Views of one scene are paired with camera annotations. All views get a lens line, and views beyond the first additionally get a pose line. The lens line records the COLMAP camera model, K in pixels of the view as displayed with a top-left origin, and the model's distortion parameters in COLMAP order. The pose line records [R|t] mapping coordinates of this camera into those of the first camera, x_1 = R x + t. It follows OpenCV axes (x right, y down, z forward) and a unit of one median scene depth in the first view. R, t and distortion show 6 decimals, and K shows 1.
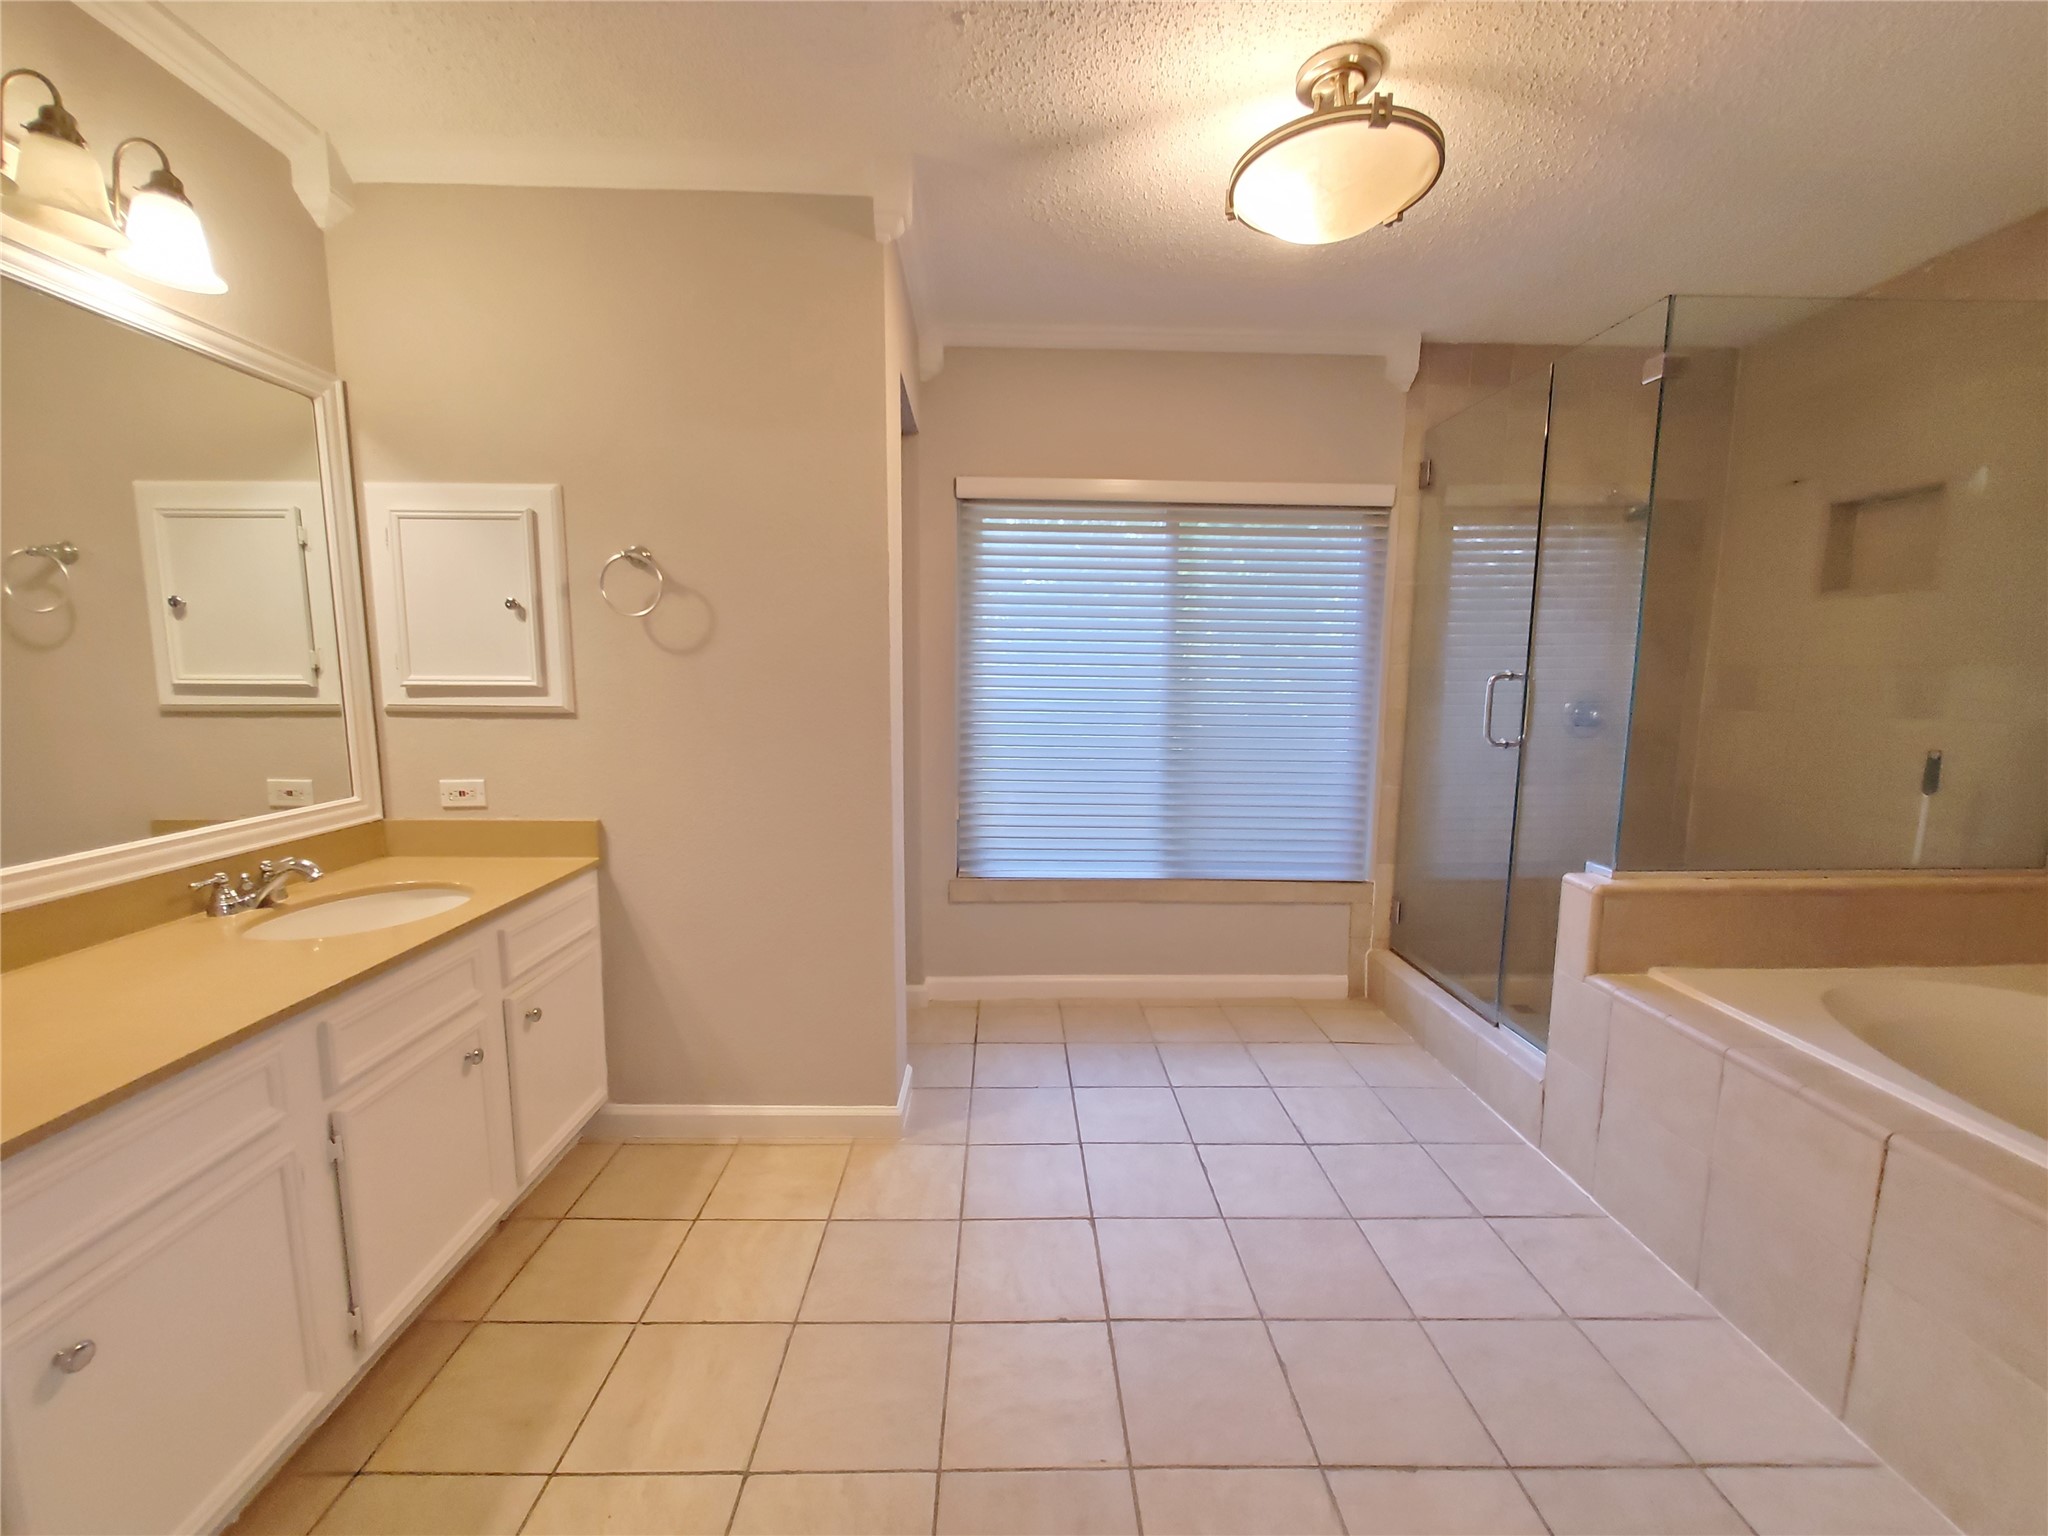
lens RADIAL K [[828.8, 0, 1015.9], [0, 828.8, 776.7], [0, 0, 1]] dist [-0.005039, 0.001190]
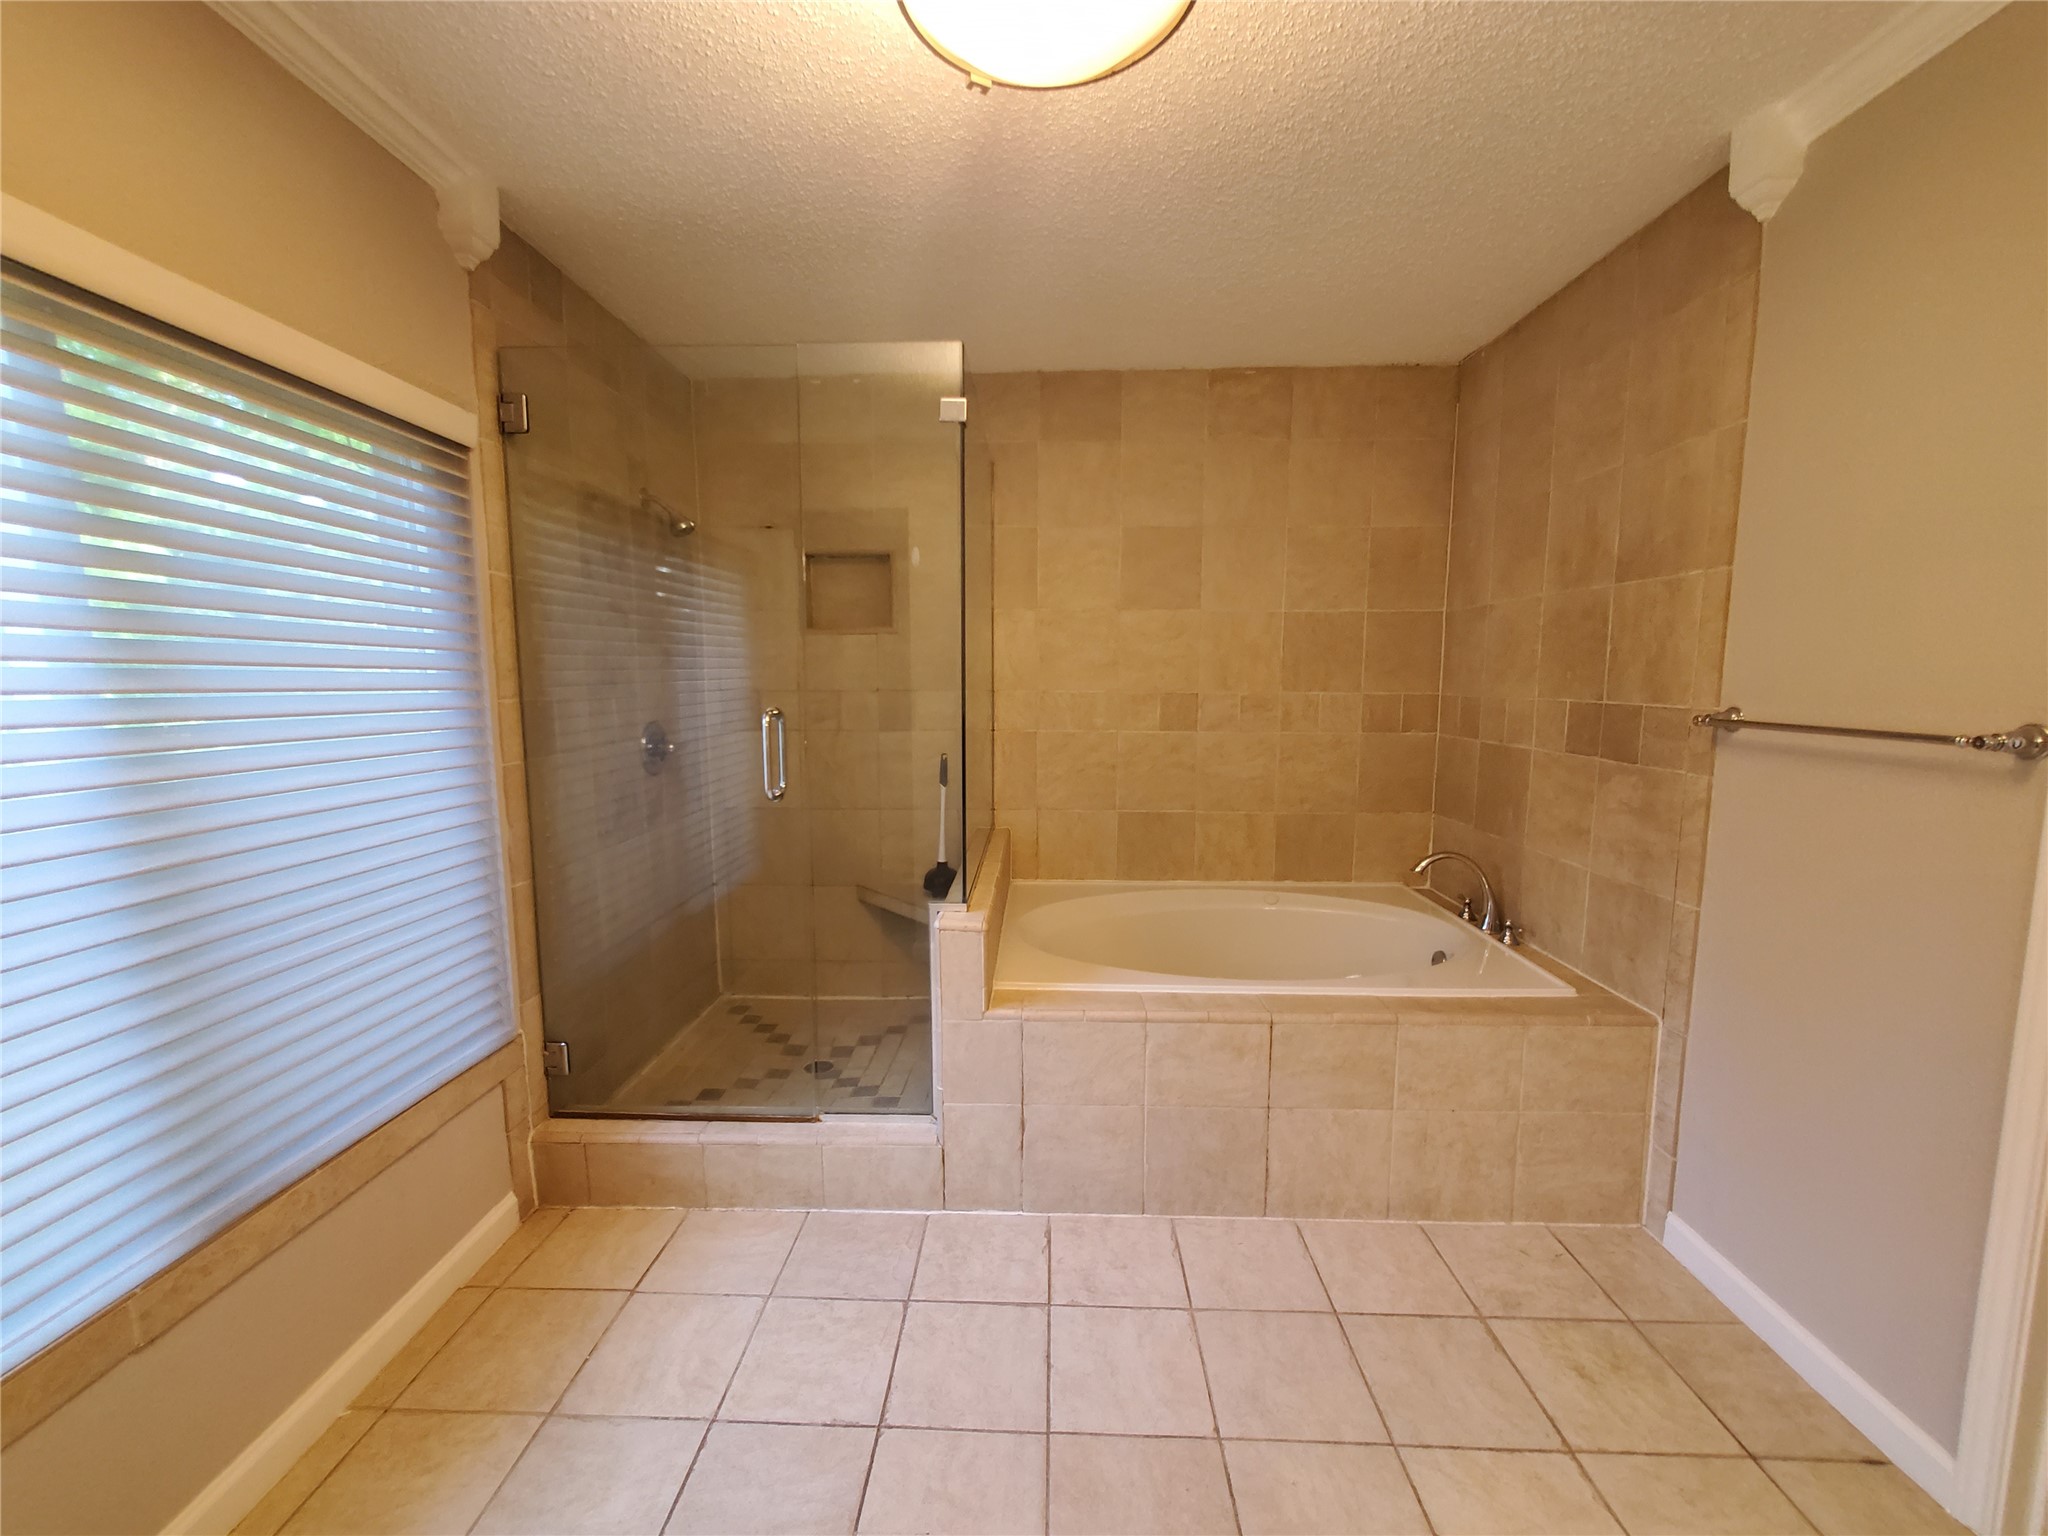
lens RADIAL K [[828.8, 0, 1015.9], [0, 828.8, 776.7], [0, 0, 1]] dist [-0.005039, 0.001190]
pose [[0.050377, -0.120976, 0.991376, -0.180634], [0.130863, 0.984878, 0.113534, -0.100997], [-0.990120, 0.124015, 0.065446, 0.593269]]
